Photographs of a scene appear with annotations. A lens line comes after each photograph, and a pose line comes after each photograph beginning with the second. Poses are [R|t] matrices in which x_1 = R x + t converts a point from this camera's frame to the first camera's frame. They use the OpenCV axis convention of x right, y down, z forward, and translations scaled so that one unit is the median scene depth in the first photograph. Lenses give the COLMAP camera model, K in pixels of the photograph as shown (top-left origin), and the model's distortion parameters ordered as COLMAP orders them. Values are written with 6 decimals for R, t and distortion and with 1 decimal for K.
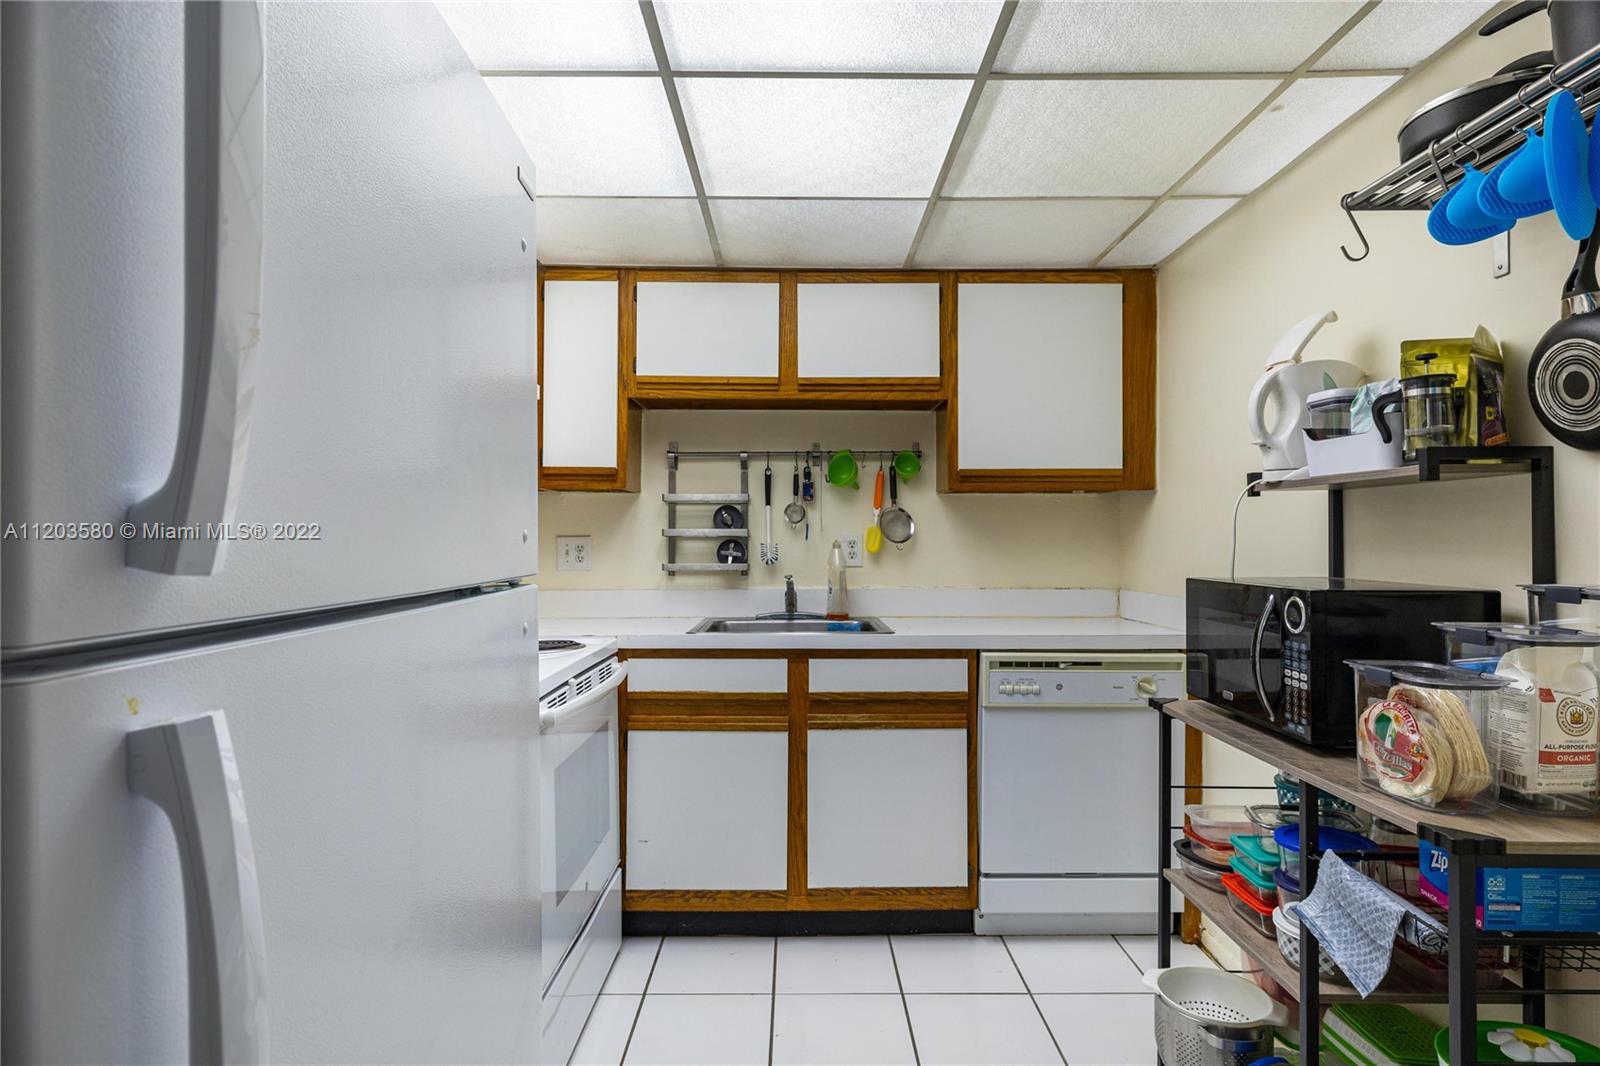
lens RADIAL K [[869.9, 0, 807.8], [0, 869.9, 531.2], [0, 0, 1]] dist [-0.002106, -0.000175]
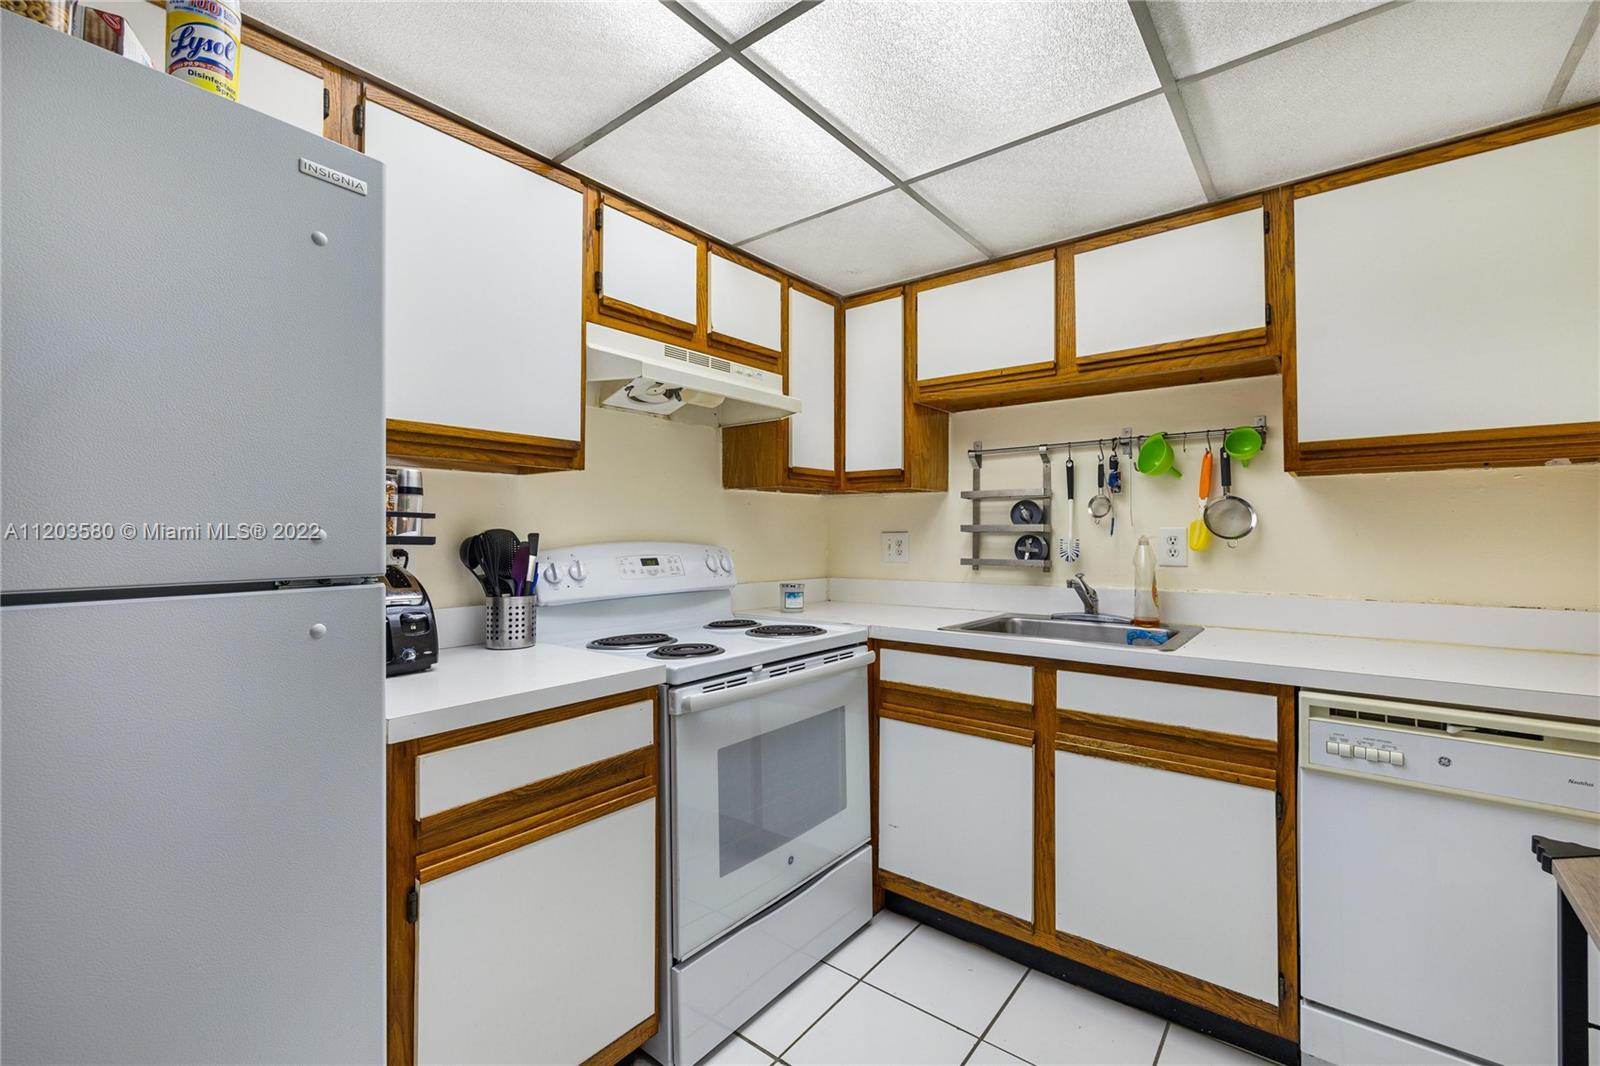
lens RADIAL K [[671.4, 0, 803.4], [0, 671.4, 524.9], [0, 0, 1]] dist [-0.002021, 0.000039]
pose [[0.777483, -0.009210, -0.628837, 0.207689], [0.007343, 0.999958, -0.005568, 0.000511], [0.628861, -0.000288, 0.777517, 0.272999]]
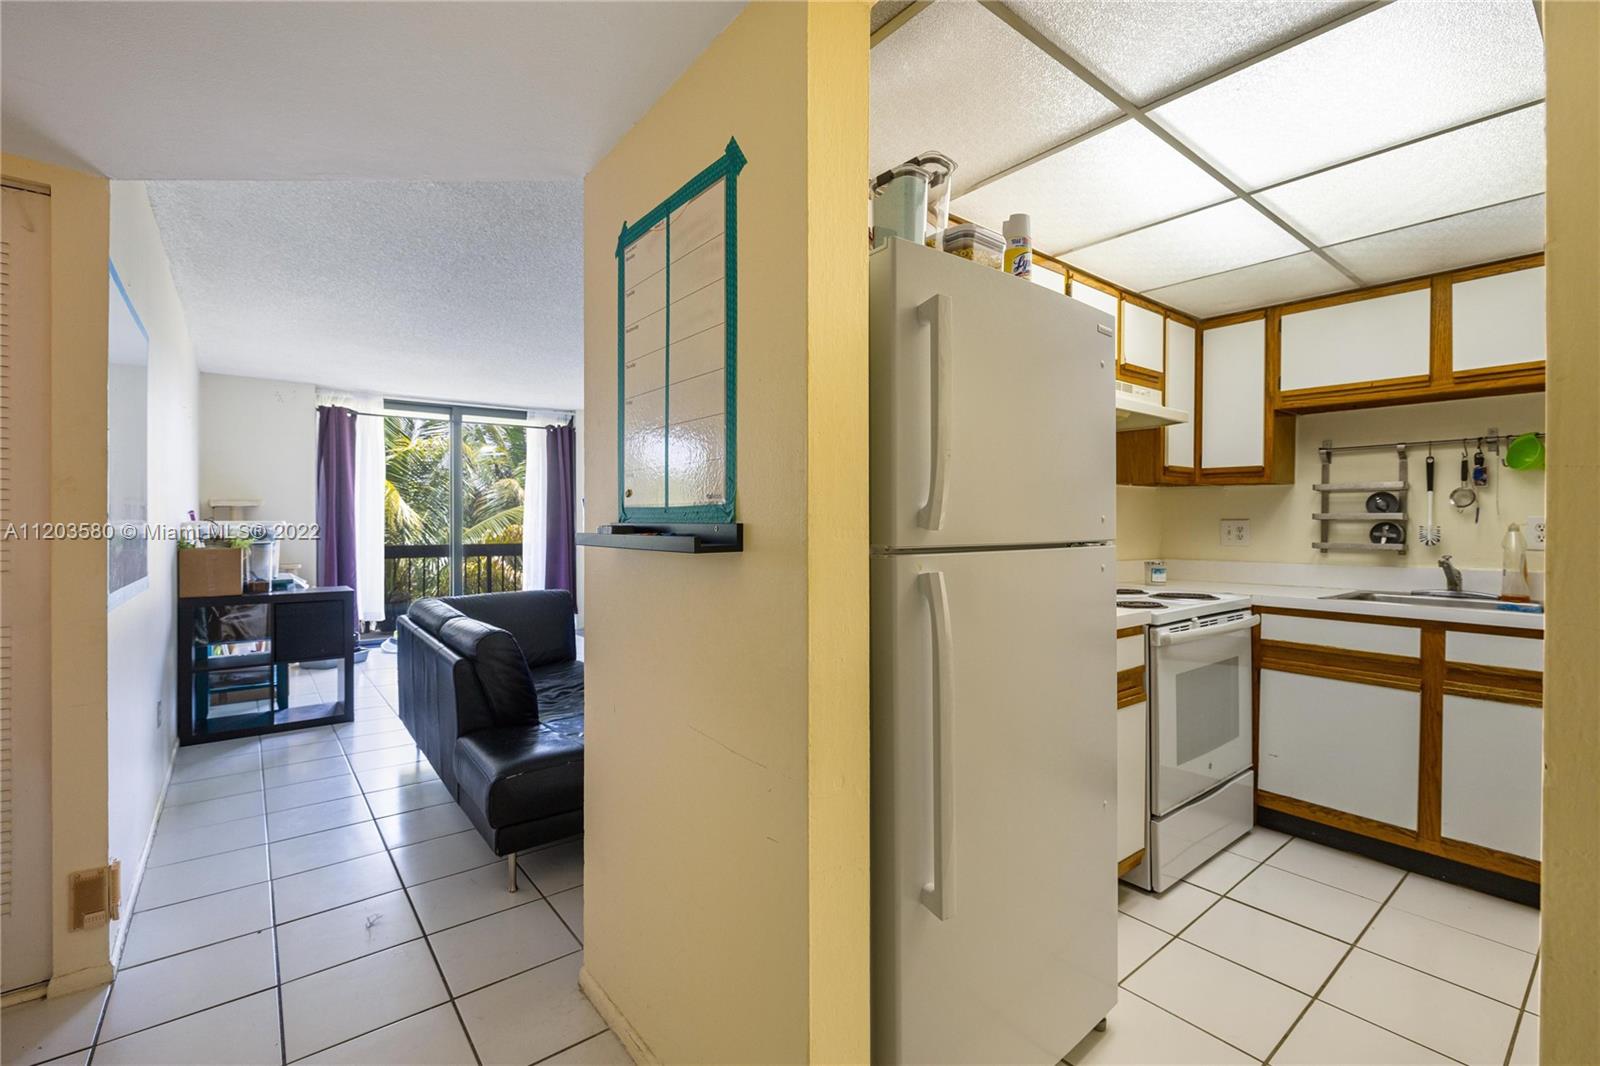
lens RADIAL K [[706.6, 0, 805.8], [0, 706.6, 526.3], [0, 0, 1]] dist [-0.009117, 0.000410]
pose [[0.620952, 0.007166, -0.783816, 0.172757], [0.004588, 0.999908, 0.012776, -0.000443], [0.783835, -0.011530, 0.620862, -0.166777]]
